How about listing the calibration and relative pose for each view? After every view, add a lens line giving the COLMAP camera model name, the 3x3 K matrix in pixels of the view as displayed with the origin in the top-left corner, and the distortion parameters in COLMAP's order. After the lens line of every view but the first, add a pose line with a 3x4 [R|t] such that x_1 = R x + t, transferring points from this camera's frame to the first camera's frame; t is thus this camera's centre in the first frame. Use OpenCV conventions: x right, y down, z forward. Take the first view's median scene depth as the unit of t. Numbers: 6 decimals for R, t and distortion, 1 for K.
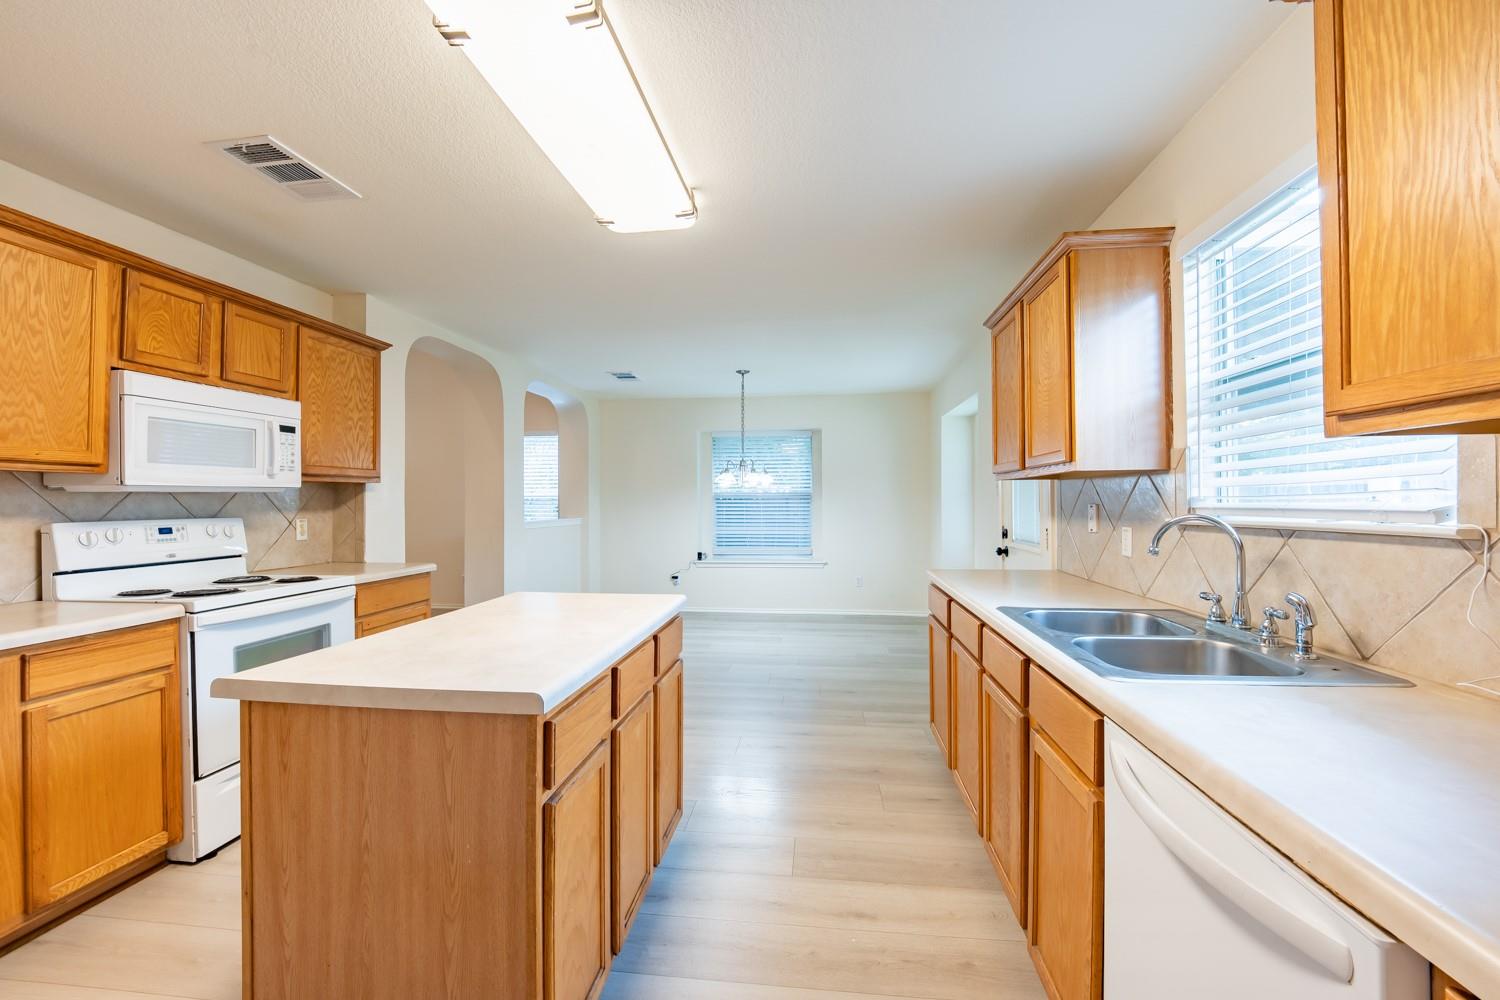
lens RADIAL K [[622.3, 0, 738.0], [0, 622.3, 498.1], [0, 0, 1]] dist [-0.013607, -0.002175]
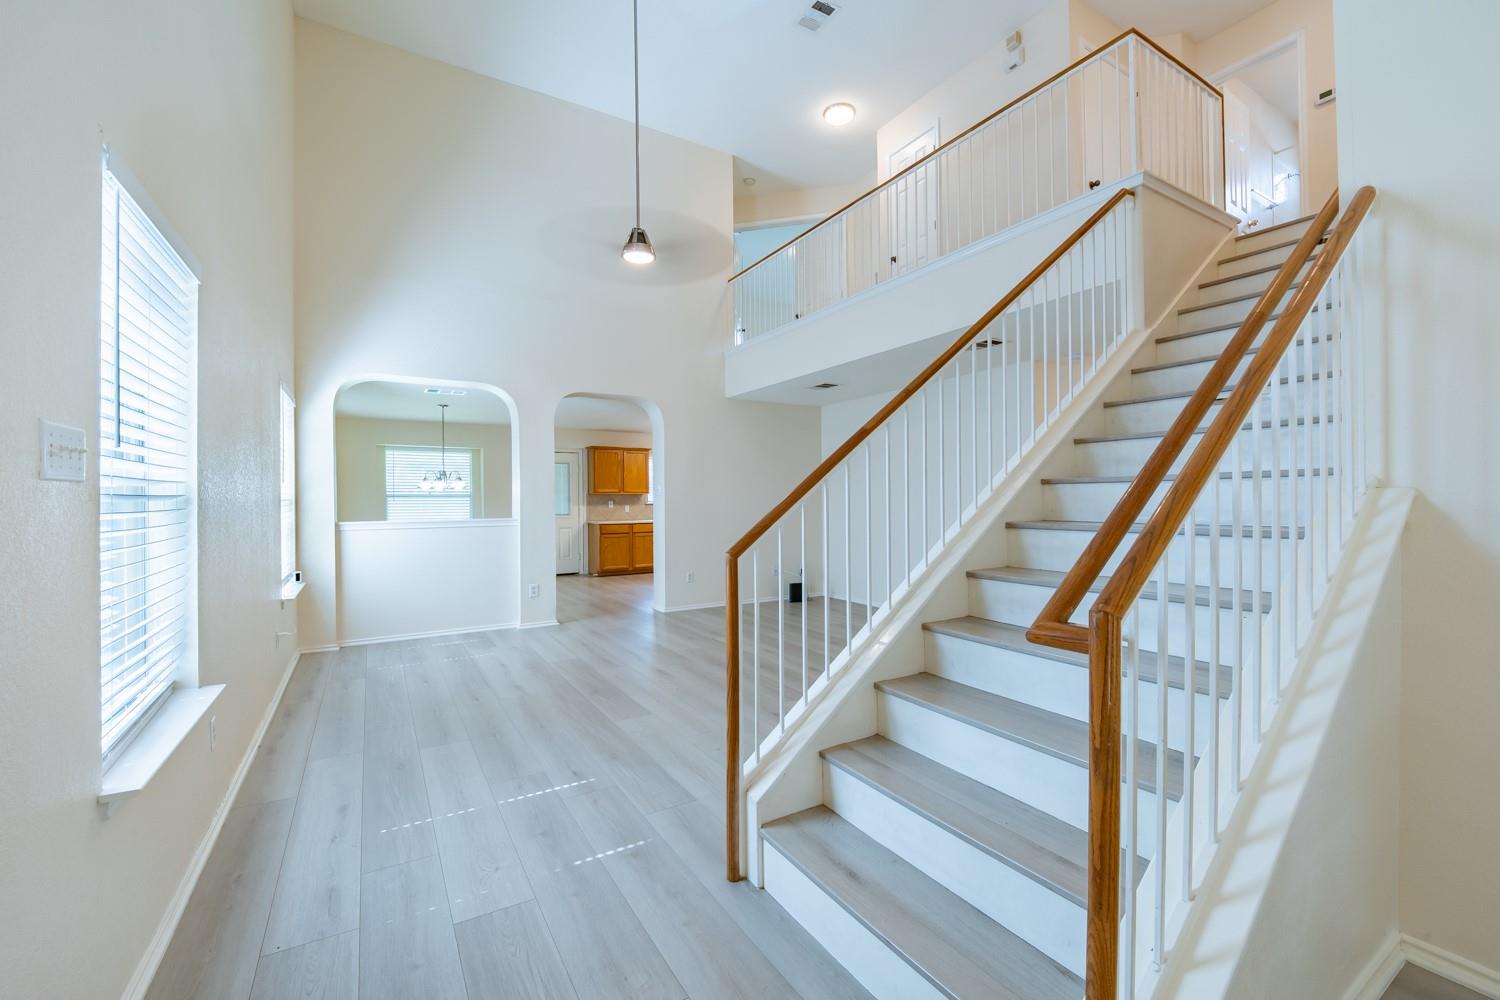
lens RADIAL K [[622.3, 0, 768.9], [0, 622.3, 498.2], [0, 0, 1]] dist [-0.013607, -0.002175]
pose [[-0.661753, 0.008221, 0.749677, -2.952541], [0.005575, 0.999966, -0.006044, 0.021130], [-0.749701, 0.000180, -0.661776, 2.739062]]
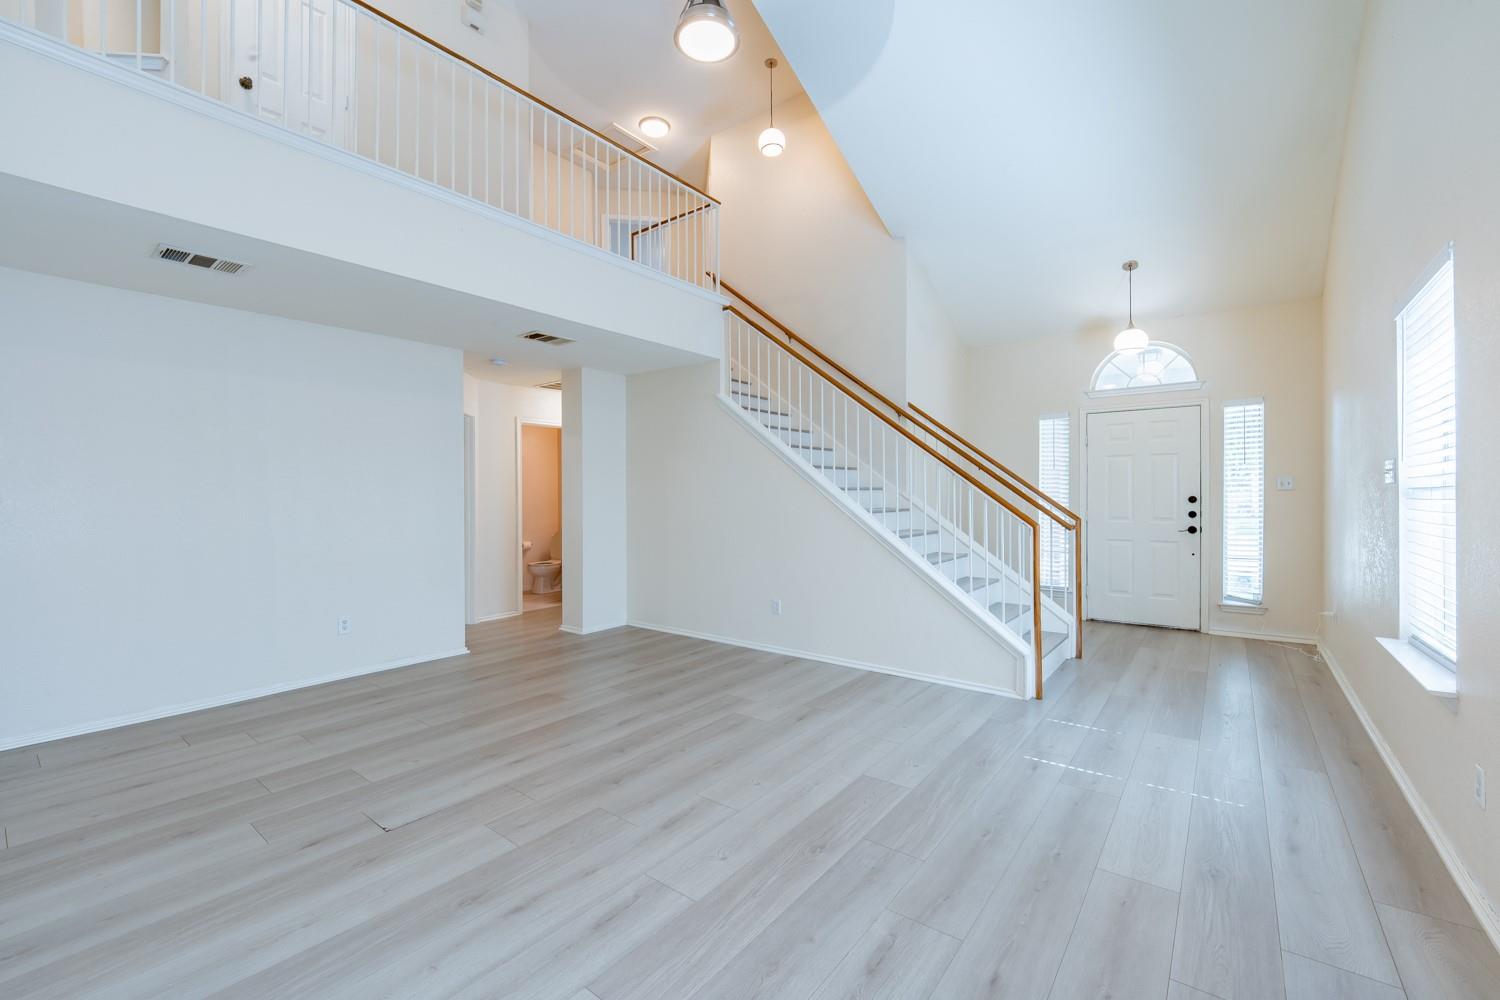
lens RADIAL K [[622.3, 0, 741.5], [0, 622.3, 504.1], [0, 0, 1]] dist [-0.013607, -0.002175]
pose [[-0.492833, 0.022337, -0.869837, -0.859307], [0.015697, 0.999736, 0.016779, 0.007505], [0.869983, -0.005384, -0.493053, 2.387620]]
